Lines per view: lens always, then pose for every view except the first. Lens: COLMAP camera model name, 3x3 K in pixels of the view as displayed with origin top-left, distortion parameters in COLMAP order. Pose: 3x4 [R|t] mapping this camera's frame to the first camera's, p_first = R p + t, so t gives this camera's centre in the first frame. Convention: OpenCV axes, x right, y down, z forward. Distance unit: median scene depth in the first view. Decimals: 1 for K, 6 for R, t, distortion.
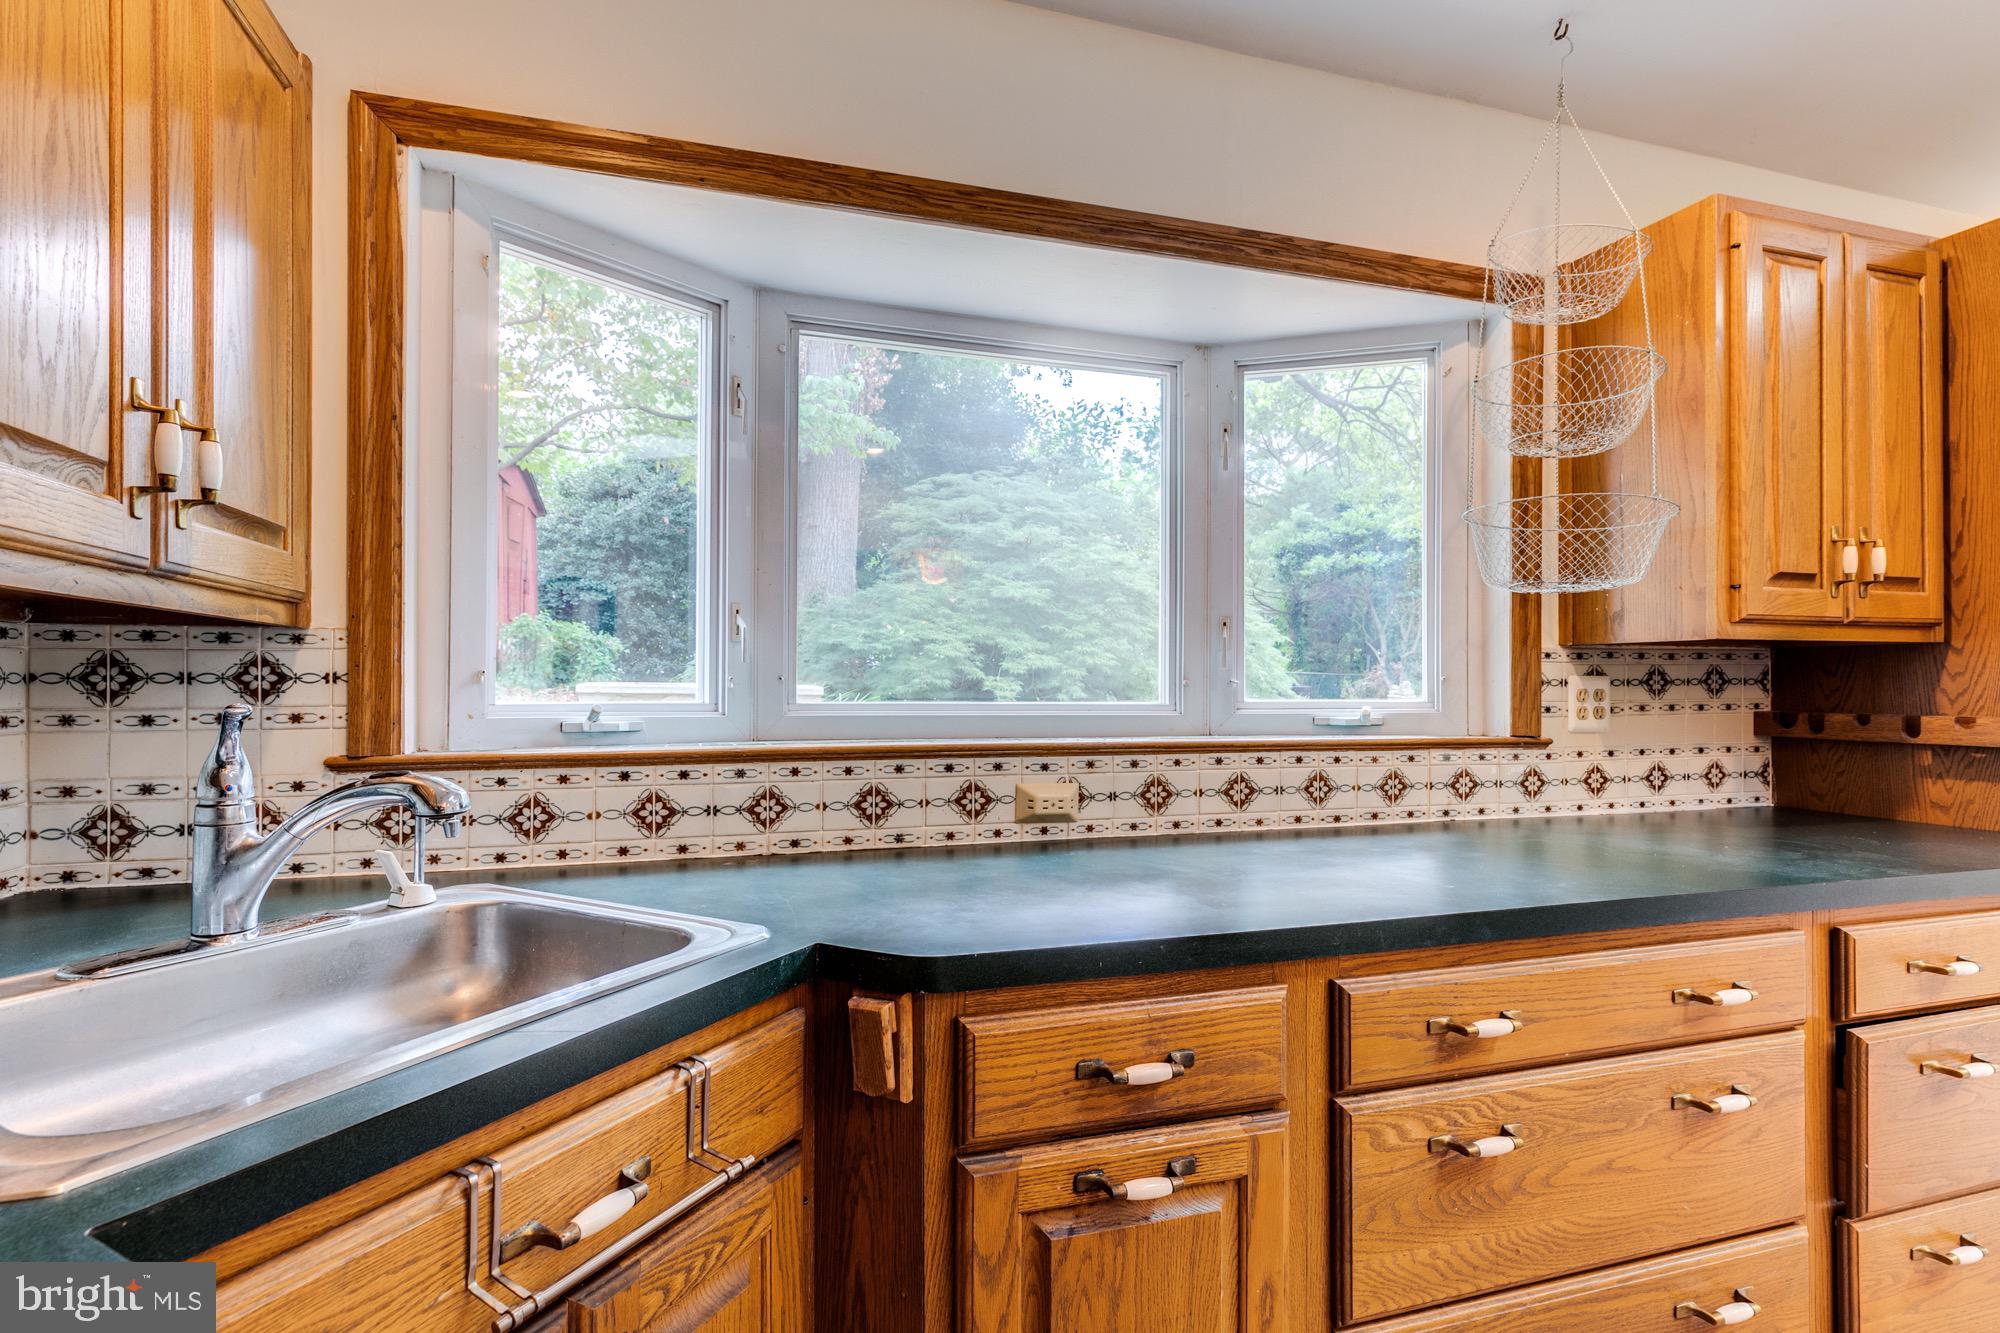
lens RADIAL K [[1016.7, 0, 1125.9], [0, 1016.7, 682.1], [0, 0, 1]] dist [0.002860, -0.001268]
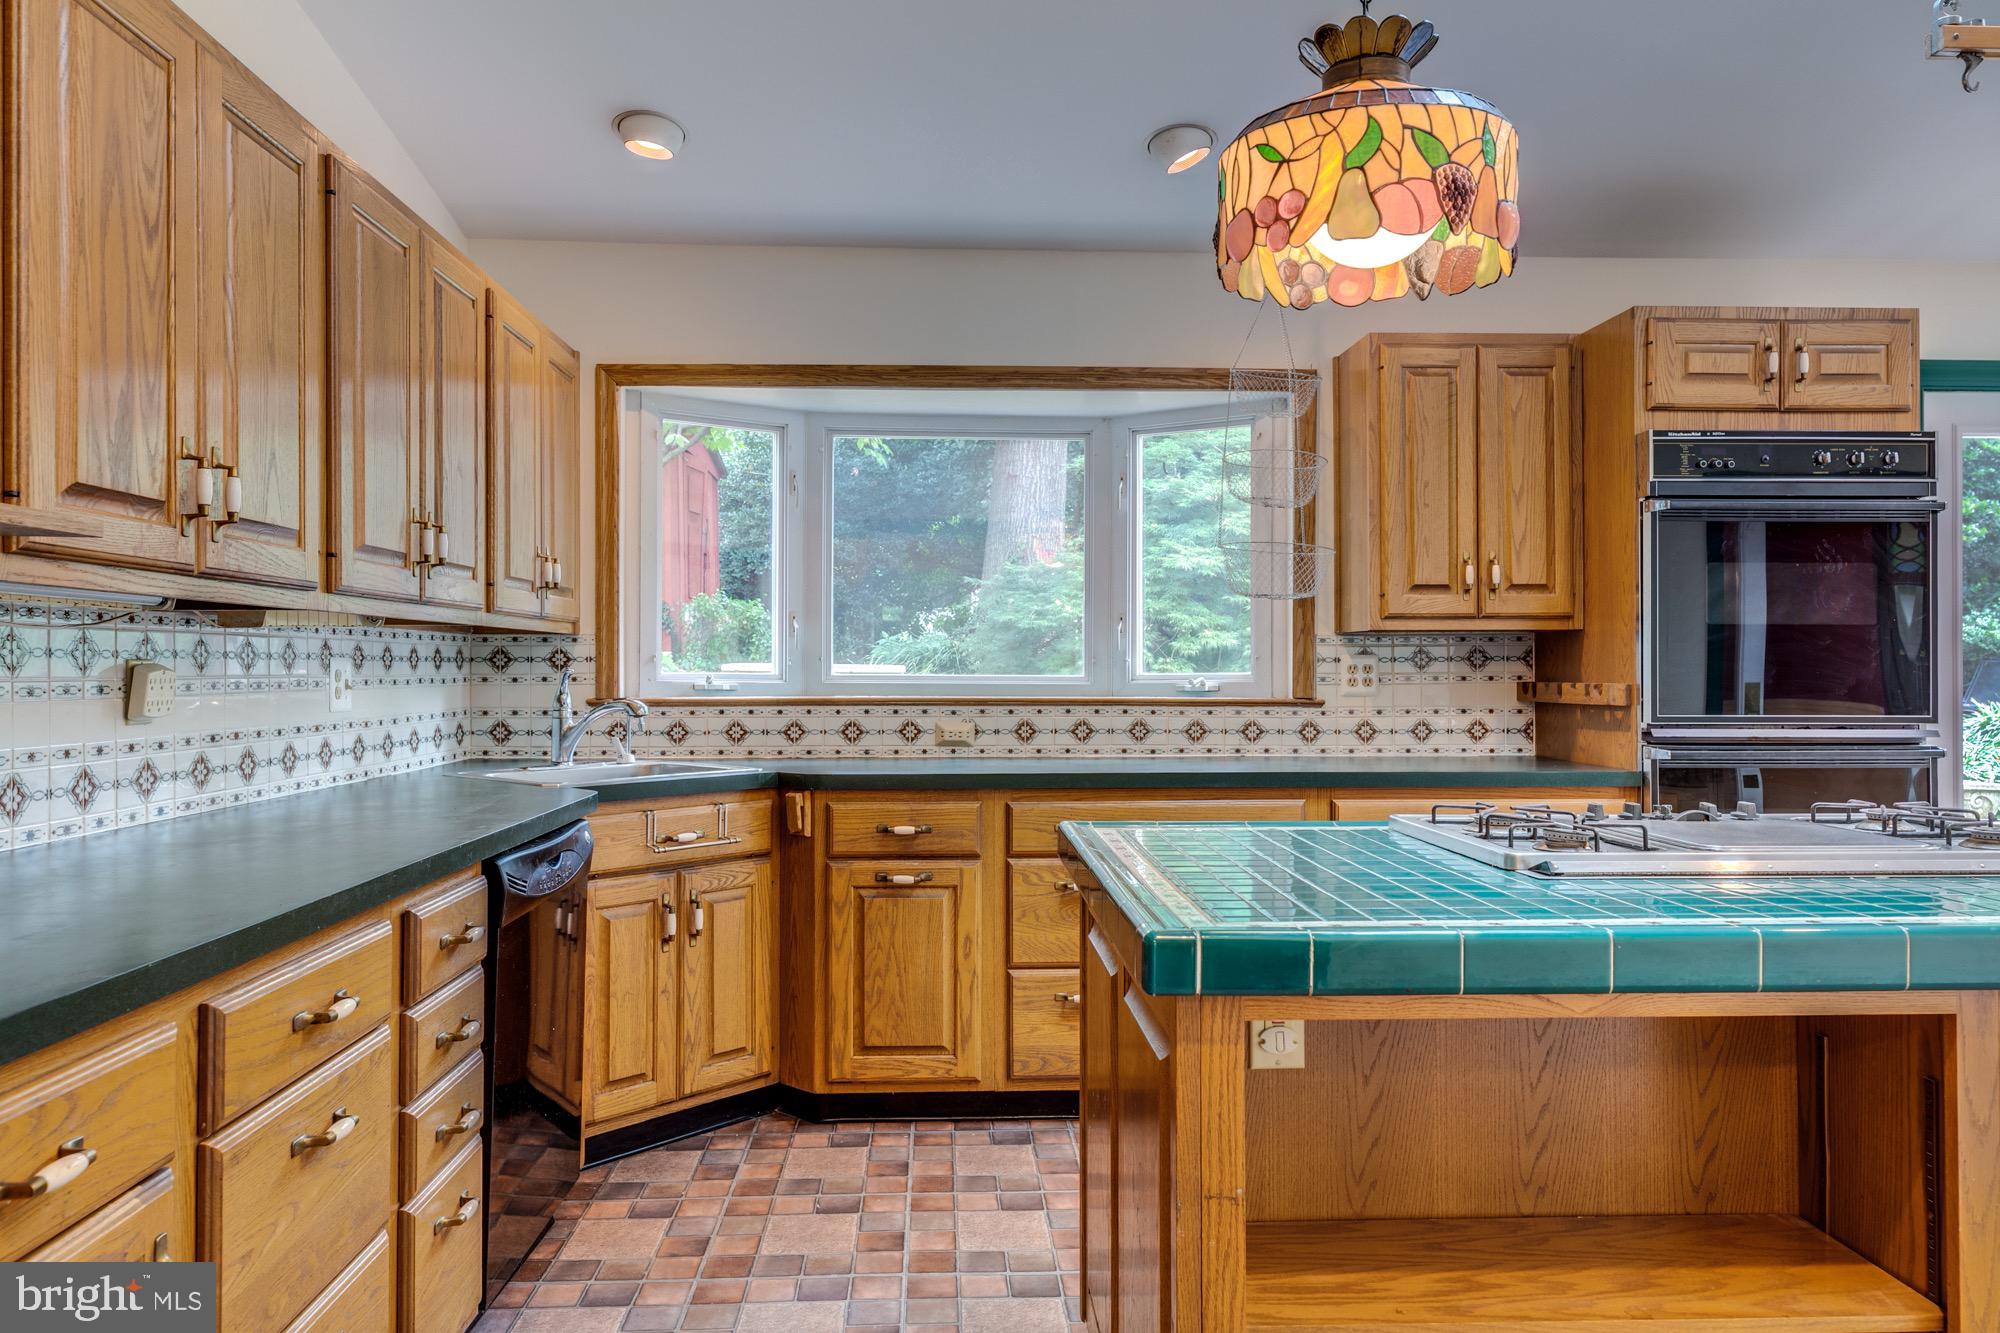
lens RADIAL K [[1350.4, 0, 1000.0], [0, 1350.4, 666.5], [0, 0, 1]] dist [0.006162, 0.002824]
pose [[0.948699, -0.001790, -0.316176, 0.705679], [0.002315, 0.999996, 0.001286, 0.007388], [0.316172, -0.001952, 0.948700, -1.080426]]
